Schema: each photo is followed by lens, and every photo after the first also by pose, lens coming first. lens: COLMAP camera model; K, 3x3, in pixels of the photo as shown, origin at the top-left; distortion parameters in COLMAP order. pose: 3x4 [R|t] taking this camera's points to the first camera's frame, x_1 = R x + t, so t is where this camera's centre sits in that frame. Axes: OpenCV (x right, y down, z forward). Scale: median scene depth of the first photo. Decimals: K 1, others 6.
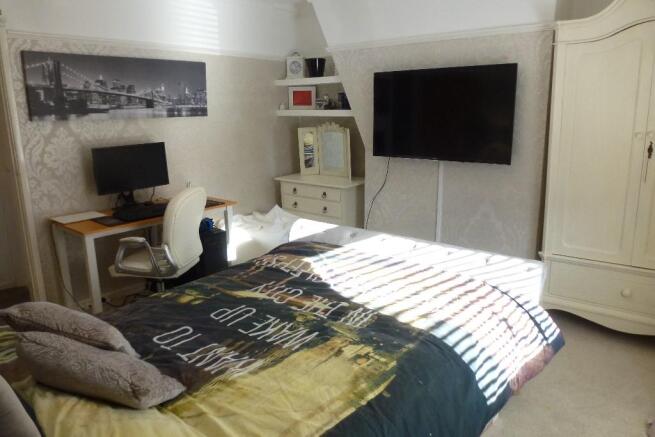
lens RADIAL K [[480.4, 0, 321.9], [0, 480.4, 217.3], [0, 0, 1]] dist [-0.011083, -0.006381]
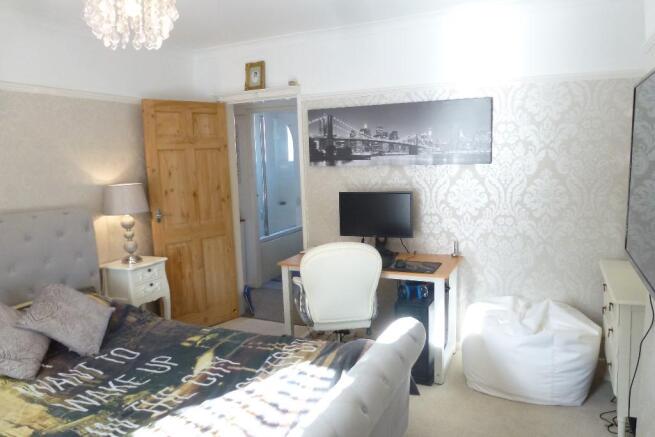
lens RADIAL K [[480.4, 0, 321.9], [0, 480.4, 217.3], [0, 0, 1]] dist [-0.011083, -0.006381]
pose [[0.257488, 0.130935, -0.957369, 0.544665], [-0.195960, 0.977265, 0.080952, -0.164343], [0.946203, 0.166762, 0.277292, 0.653691]]
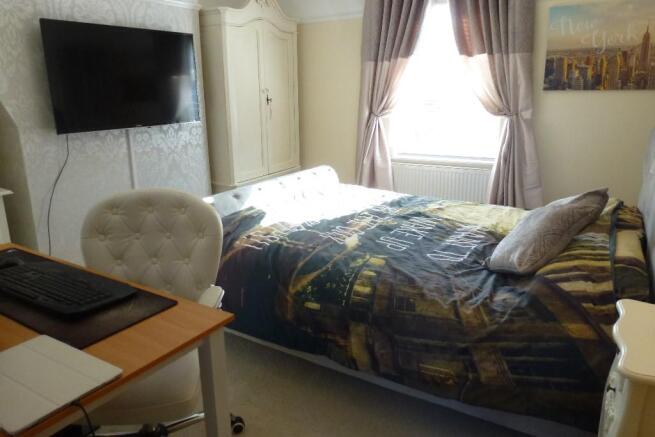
lens RADIAL K [[480.4, 0, 321.9], [0, 480.4, 217.3], [0, 0, 1]] dist [-0.011083, -0.006381]
pose [[-0.141776, -0.248696, 0.958149, -0.795701], [0.257244, 0.925416, 0.278263, -0.135360], [-0.955890, 0.285929, -0.067226, 0.801215]]
